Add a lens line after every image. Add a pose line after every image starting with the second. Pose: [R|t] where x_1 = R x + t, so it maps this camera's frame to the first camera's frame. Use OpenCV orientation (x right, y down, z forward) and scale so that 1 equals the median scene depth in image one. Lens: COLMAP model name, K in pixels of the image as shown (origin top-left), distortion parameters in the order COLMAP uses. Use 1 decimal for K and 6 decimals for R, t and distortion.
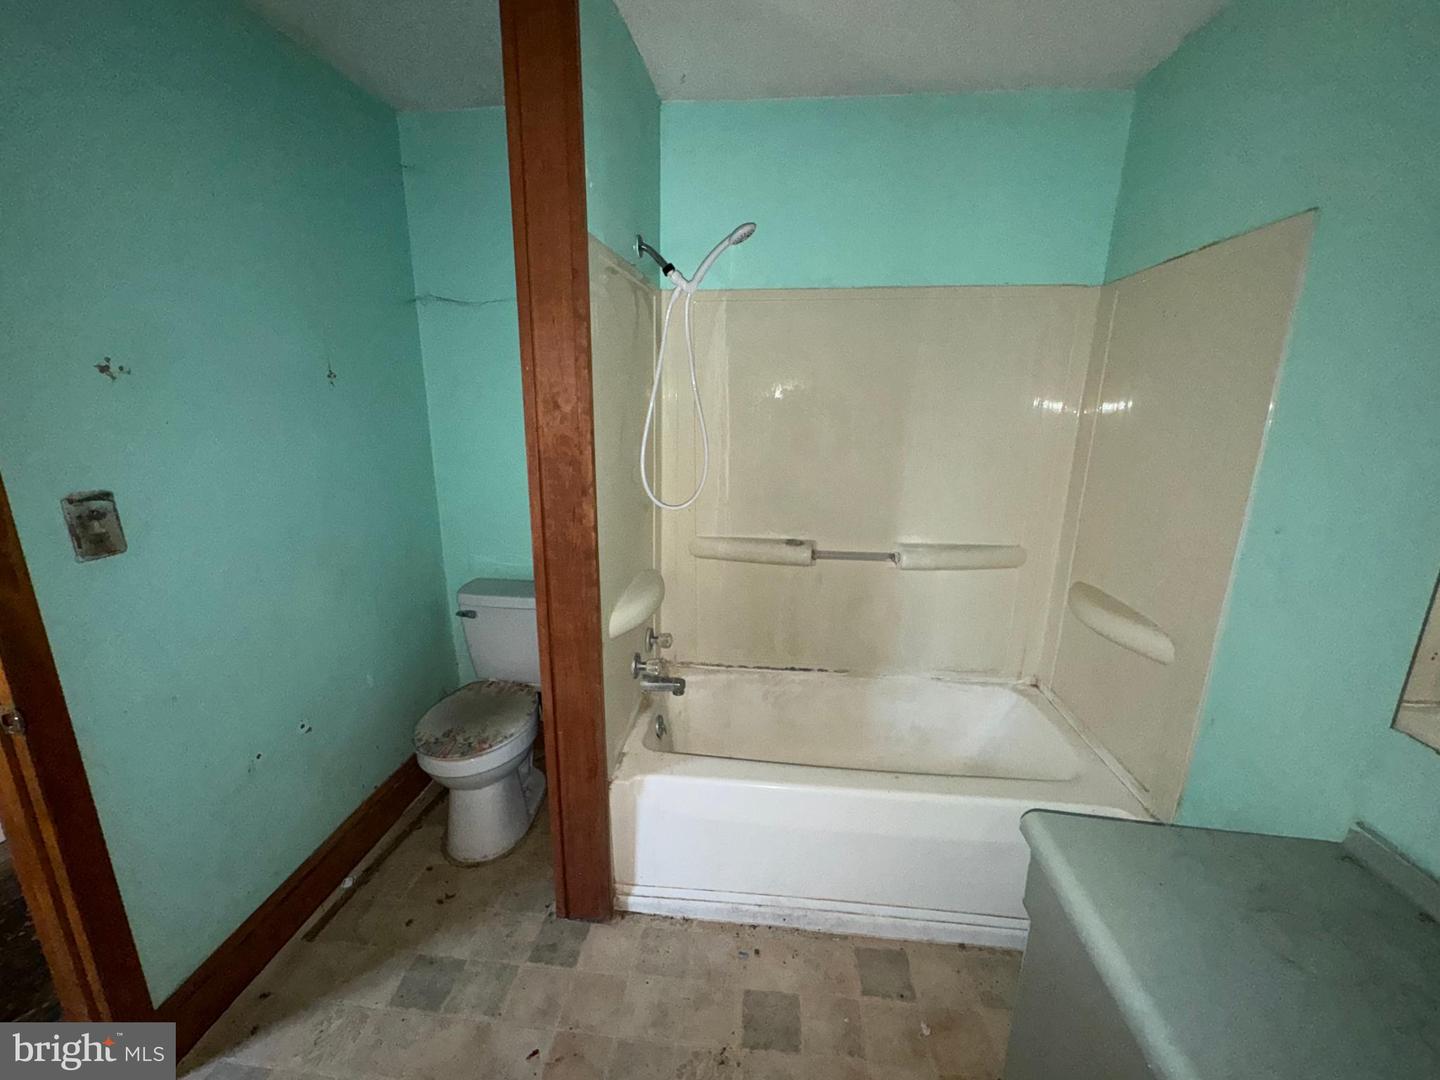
lens RADIAL K [[579.7, 0, 717.8], [0, 579.7, 542.2], [0, 0, 1]] dist [-0.002041, 0.000324]
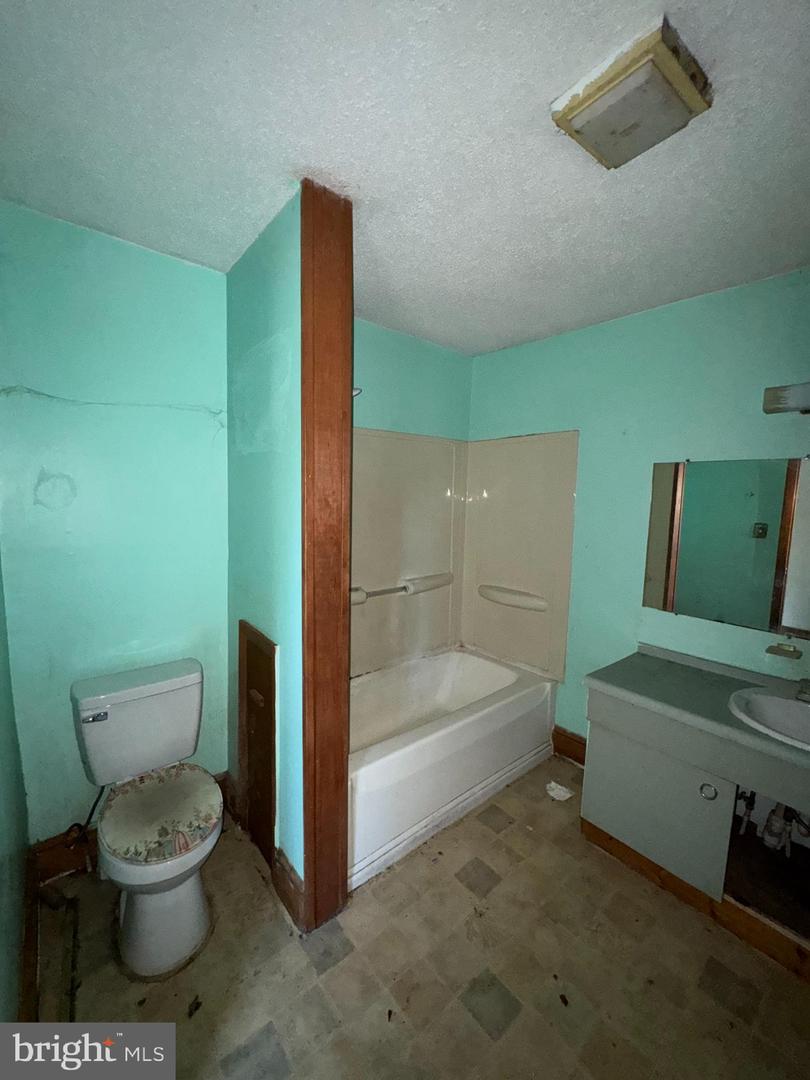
lens RADIAL K [[434.8, 0, 405.2], [0, 434.8, 540.0], [0, 0, 1]] dist [-0.002041, 0.000324]
pose [[0.692329, -0.072455, 0.717935, -0.747180], [0.159392, 0.985725, -0.054226, -0.056016], [-0.703757, 0.151975, 0.693995, 0.145404]]
